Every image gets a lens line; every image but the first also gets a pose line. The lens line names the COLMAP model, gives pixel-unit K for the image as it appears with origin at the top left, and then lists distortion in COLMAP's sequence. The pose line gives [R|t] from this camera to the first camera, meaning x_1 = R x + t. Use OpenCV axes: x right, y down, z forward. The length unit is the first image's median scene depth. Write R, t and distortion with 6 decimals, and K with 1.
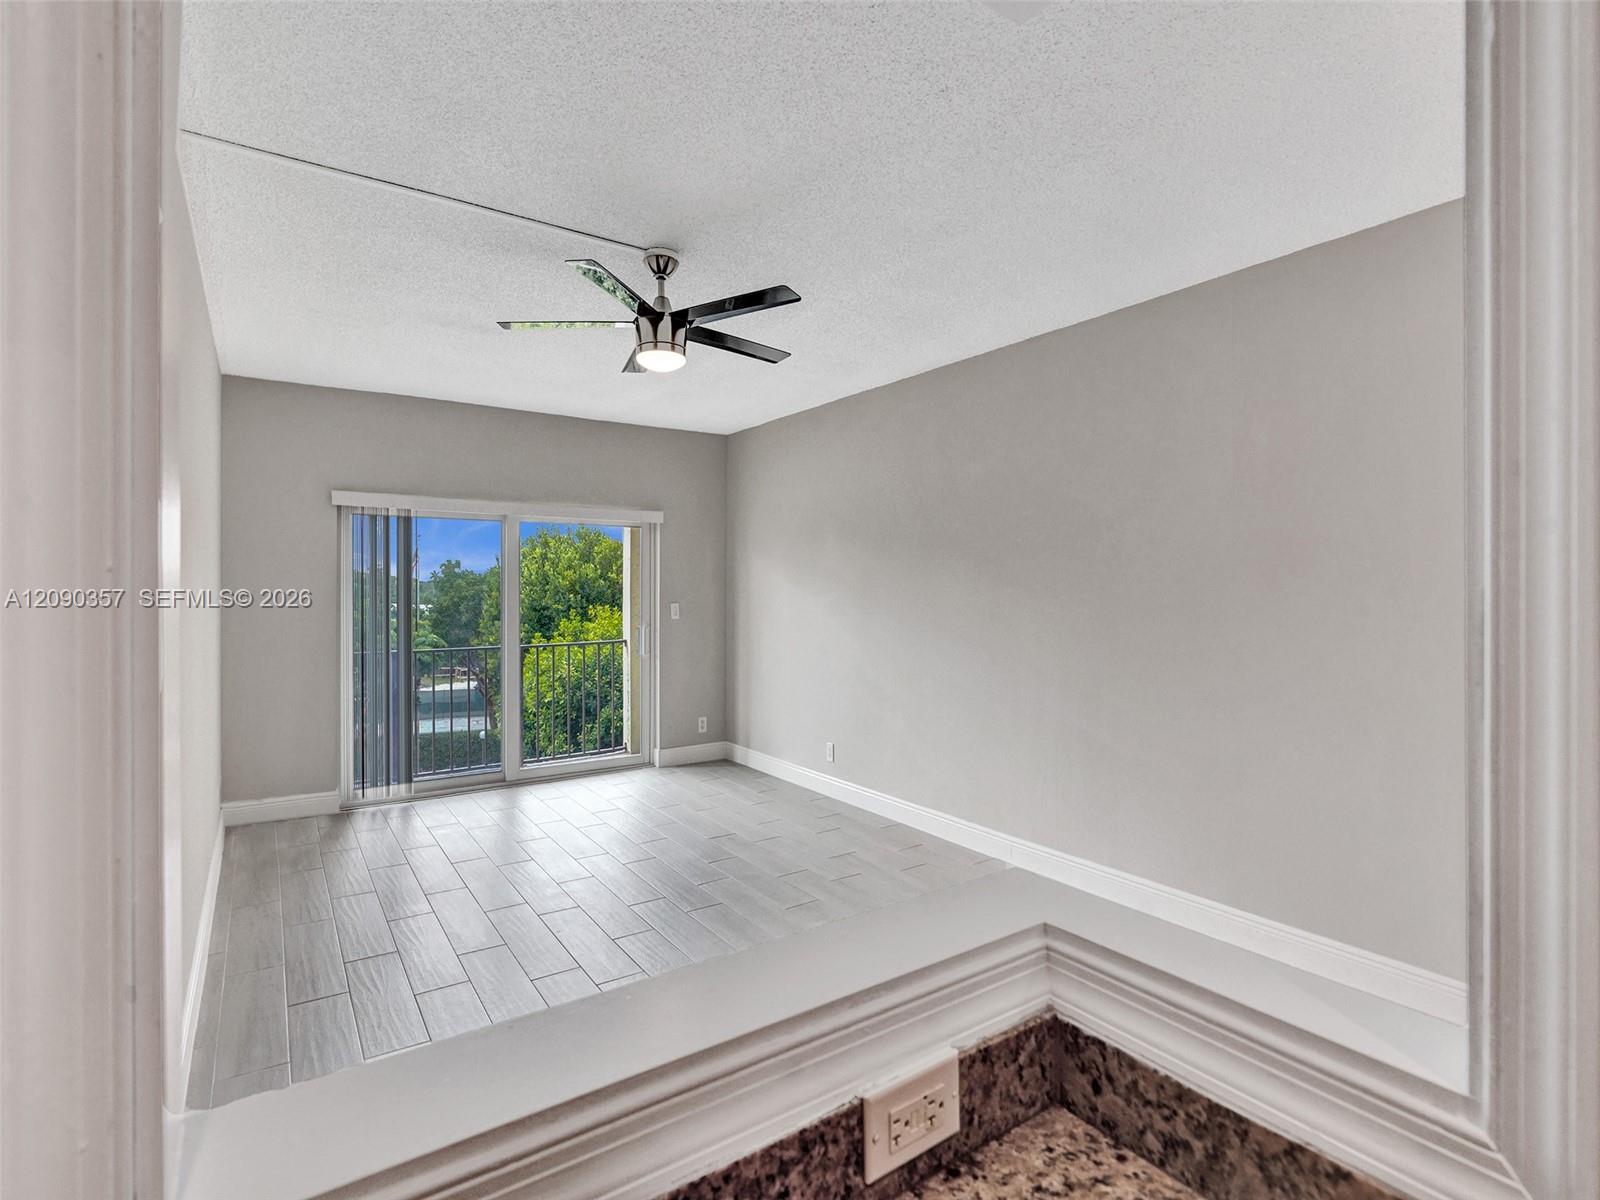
lens RADIAL K [[786.0, 0, 807.5], [0, 786.0, 590.1], [0, 0, 1]] dist [-0.022938, 0.000512]
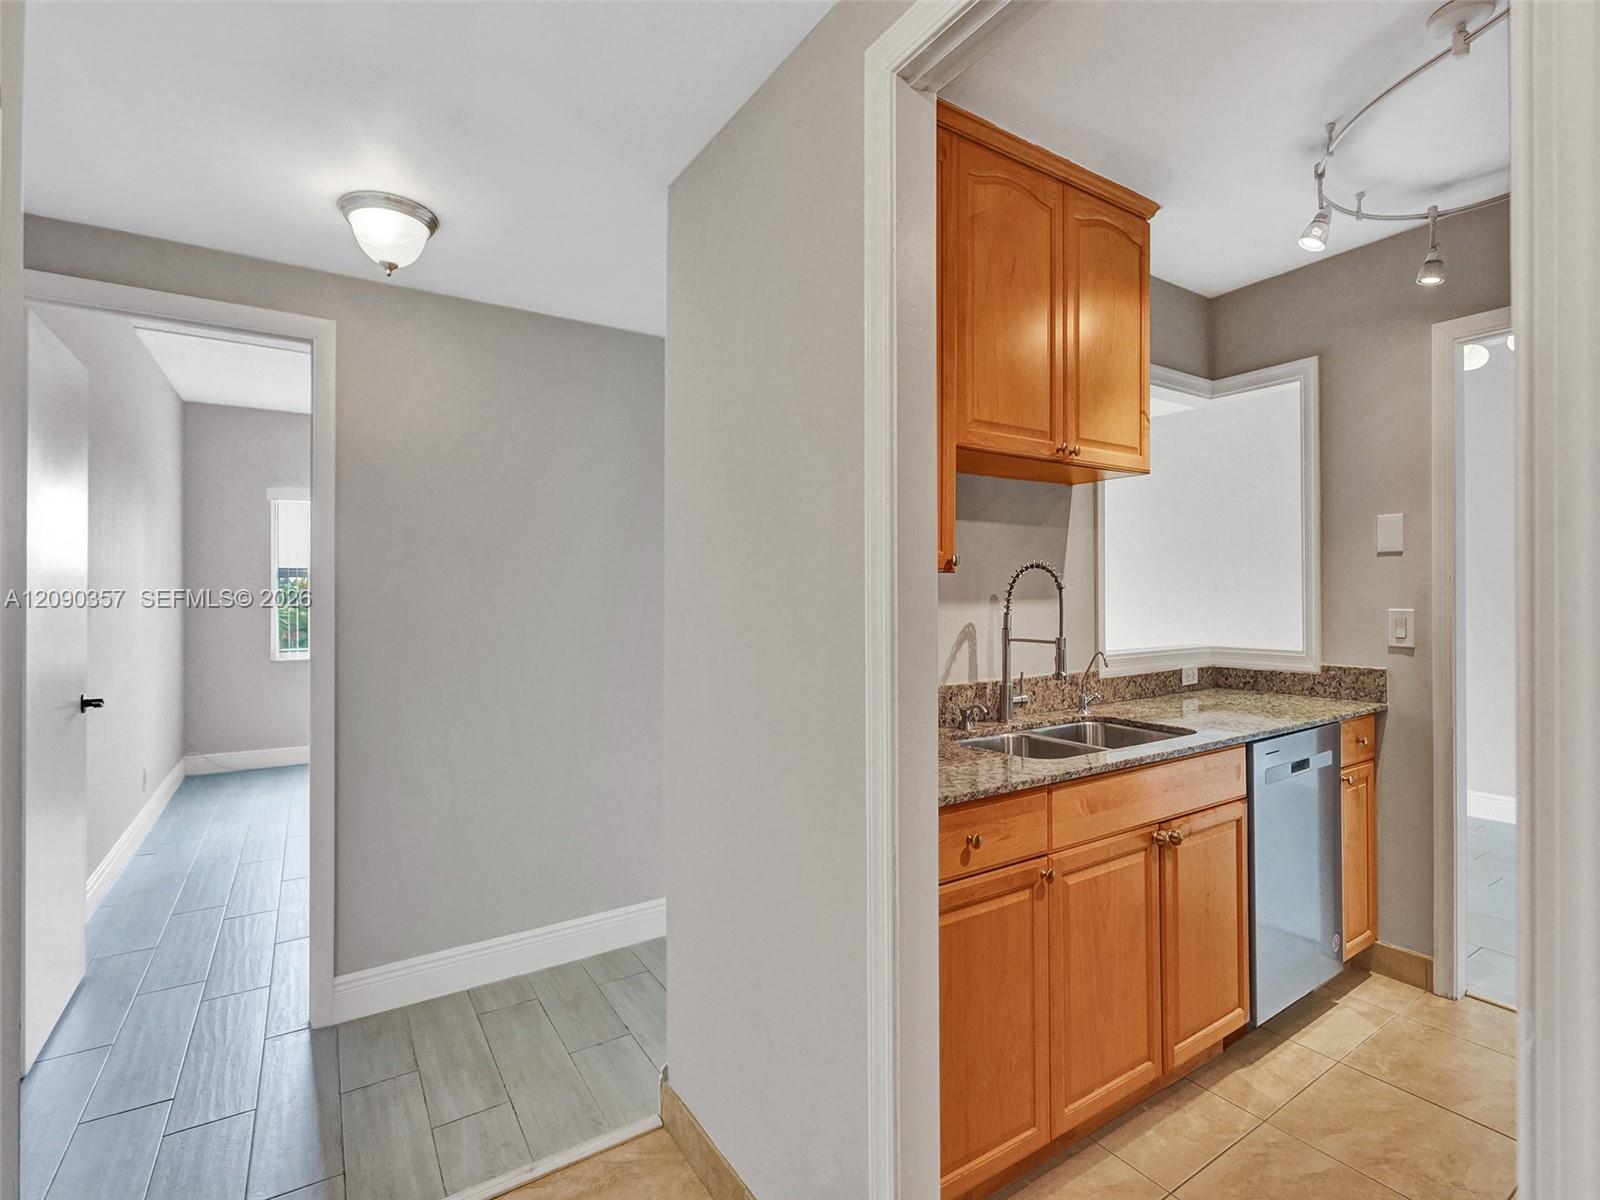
lens RADIAL K [[755.4, 0, 800.6], [0, 755.4, 590.2], [0, 0, 1]] dist [-0.001744, 0.000846]
pose [[0.999491, -0.008512, -0.030755, -0.261411], [0.008233, 0.999924, -0.009200, 0.022514], [0.030831, 0.008942, 0.999485, -0.459814]]
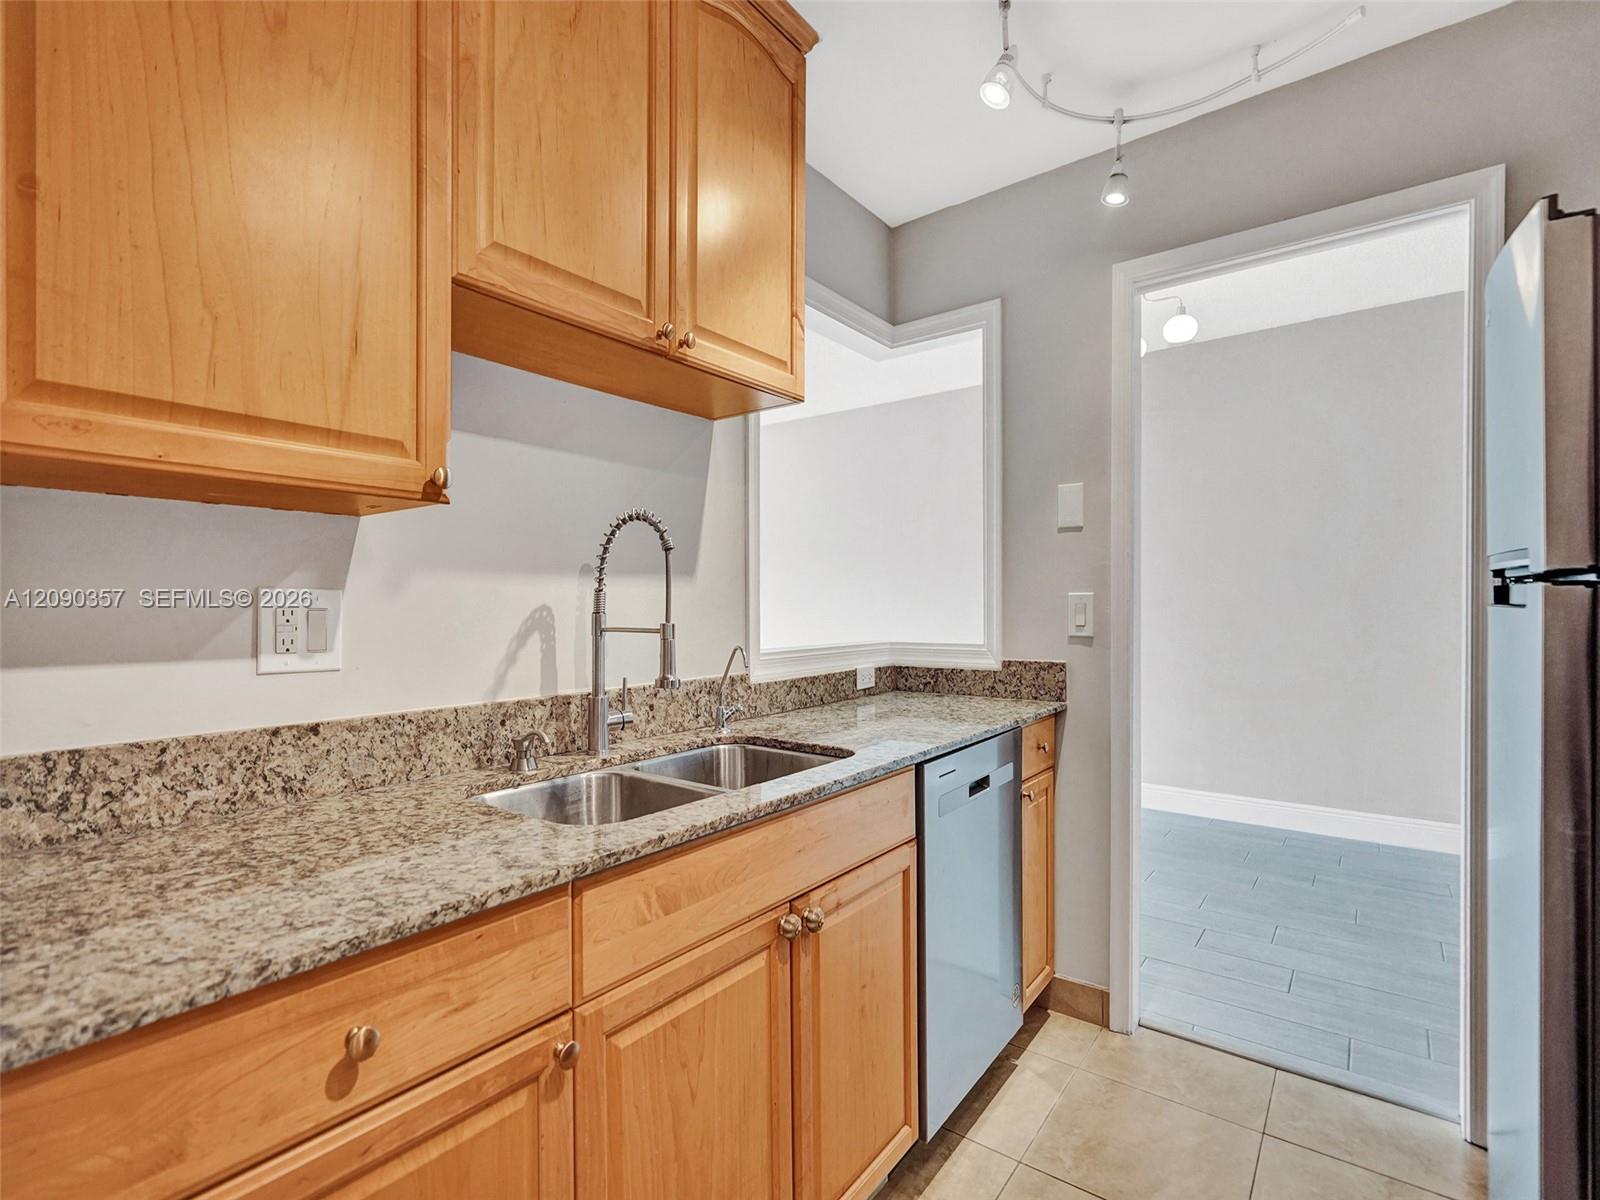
lens RADIAL K [[758.6, 0, 794.5], [0, 758.6, 610.6], [0, 0, 1]] dist [-0.001514, 0.001002]
pose [[0.952850, -0.008854, 0.303311, -0.169985], [0.008384, 0.999961, 0.002852, 0.041159], [-0.303325, -0.000174, 0.952887, -0.315263]]
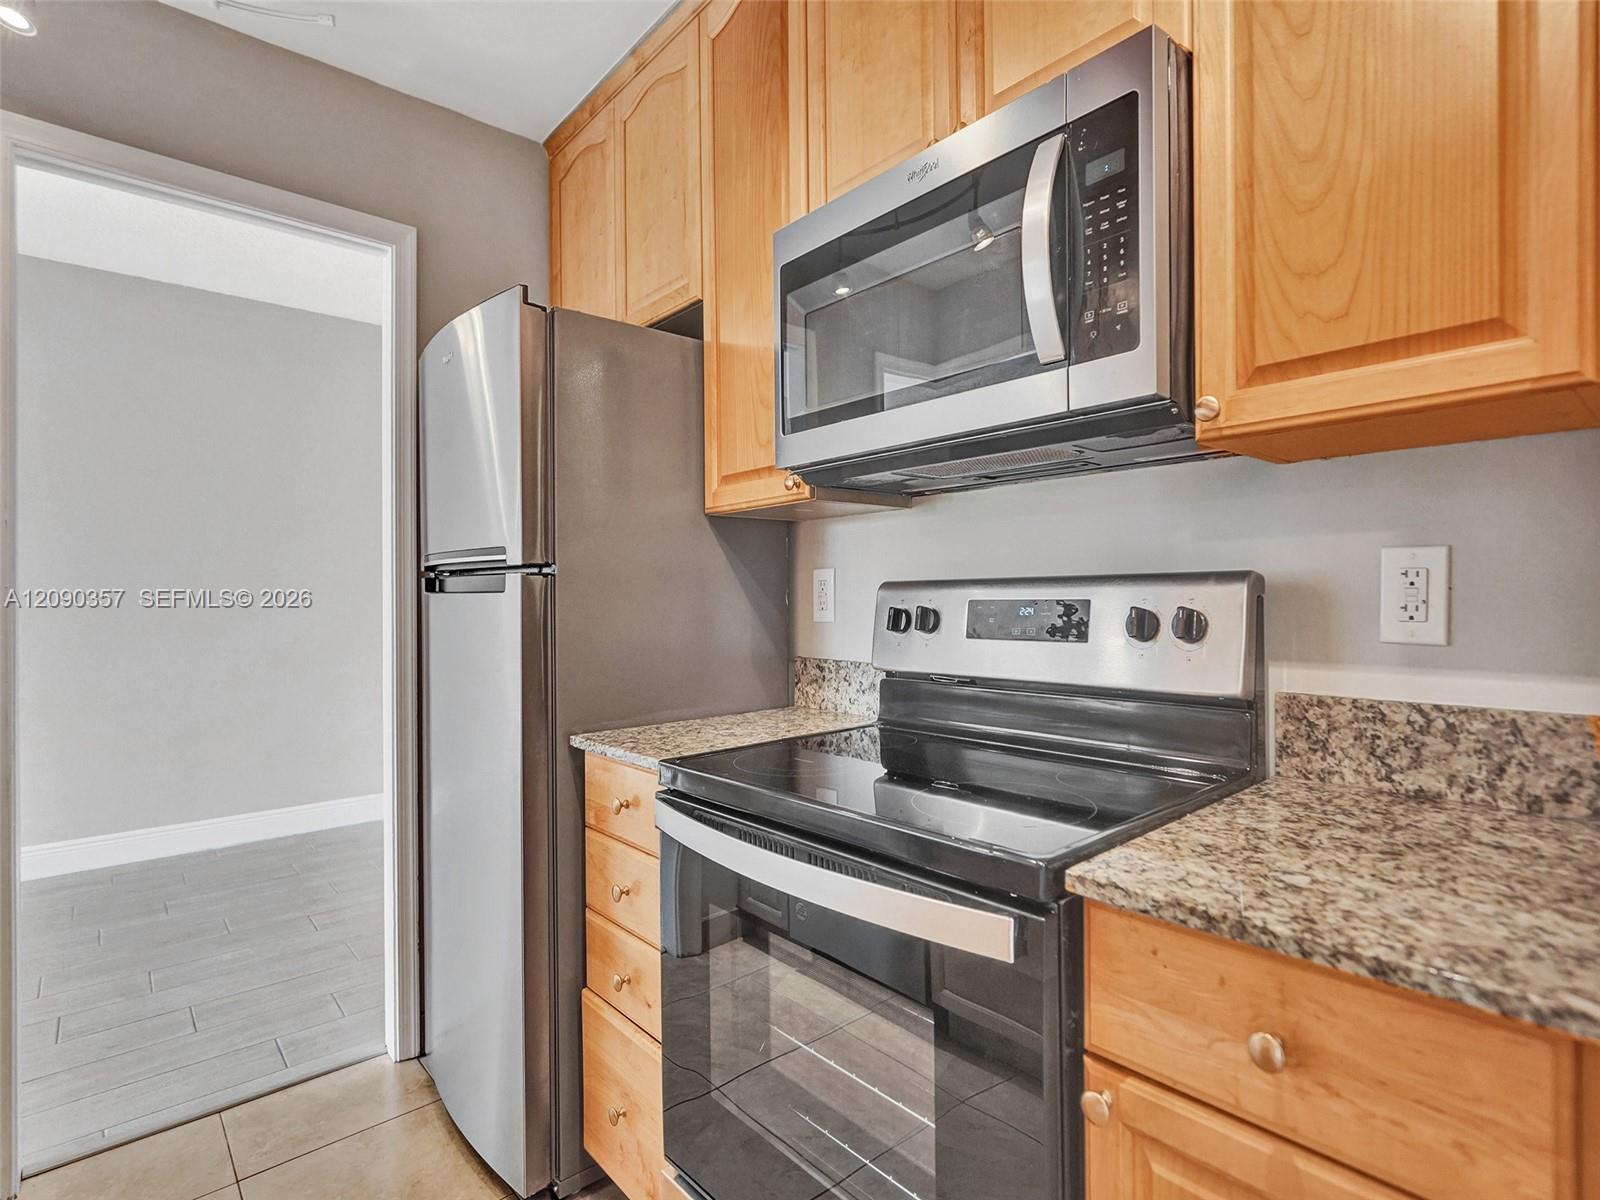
lens RADIAL K [[809.3, 0, 800.0], [0, 809.3, 600.0], [0, 0, 1]] dist [0.001145, 0.000601]
pose [[-0.105676, -0.001894, 0.994399, -0.216665], [0.010547, 0.999940, 0.003025, 0.046020], [-0.994345, 0.010808, -0.105649, -0.247619]]
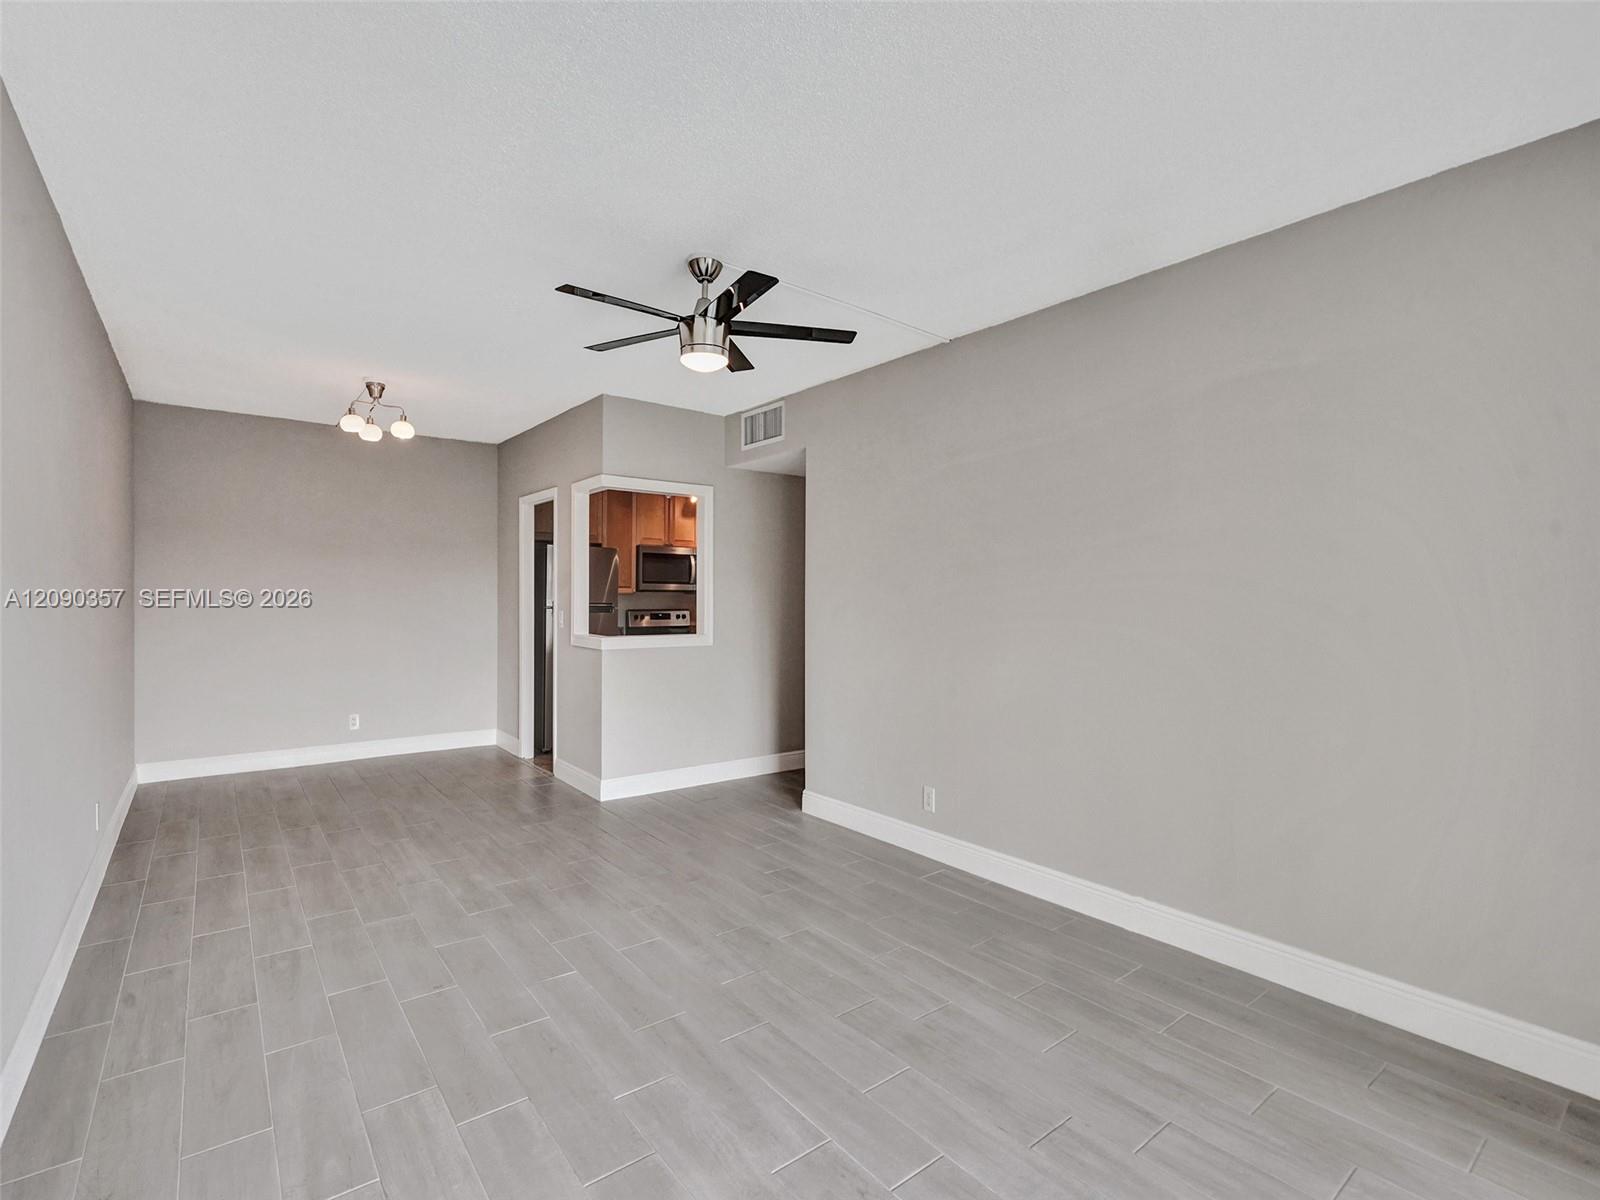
lens RADIAL K [[758.6, 0, 791.1], [0, 758.6, 605.9], [0, 0, 1]] dist [0.000602, 0.000155]
pose [[-0.998606, -0.006797, -0.052352, -0.142269], [-0.007637, 0.999845, 0.015860, 0.007781], [0.052236, 0.016237, -0.998503, 1.157121]]
